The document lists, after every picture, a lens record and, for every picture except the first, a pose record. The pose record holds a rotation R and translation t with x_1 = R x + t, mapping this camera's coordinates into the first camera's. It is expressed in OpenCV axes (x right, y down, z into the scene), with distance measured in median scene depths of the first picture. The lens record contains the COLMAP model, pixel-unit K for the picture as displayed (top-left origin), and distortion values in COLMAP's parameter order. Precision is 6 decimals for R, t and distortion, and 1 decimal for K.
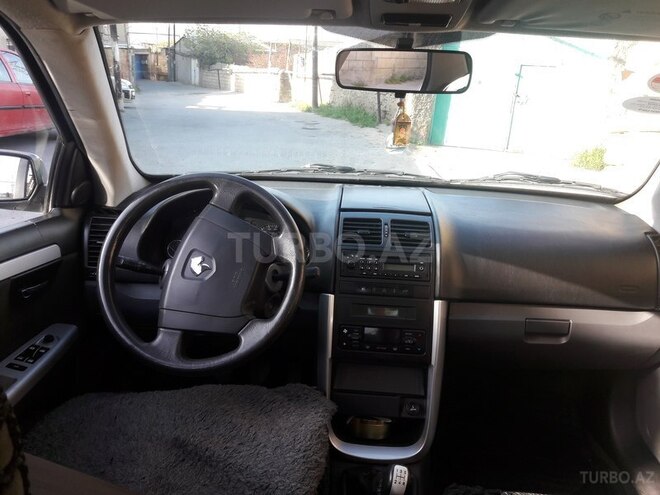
lens RADIAL K [[546.5, 0, 332.1], [0, 546.5, 250.6], [0, 0, 1]] dist [0.003716, -0.036826]
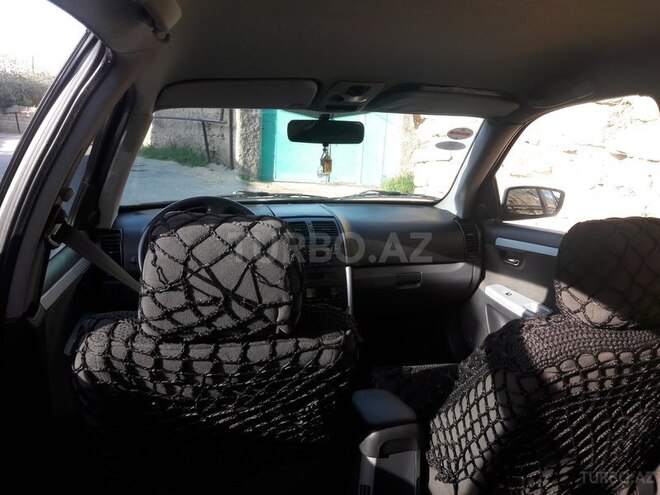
lens RADIAL K [[546.5, 0, 329.8], [0, 546.5, 247.0], [0, 0, 1]] dist [0.003716, -0.036826]
pose [[0.946019, -0.083953, 0.313048, -0.268786], [0.106770, 0.992681, -0.056436, 0.087874], [-0.306019, 0.086814, 0.948059, -0.398283]]
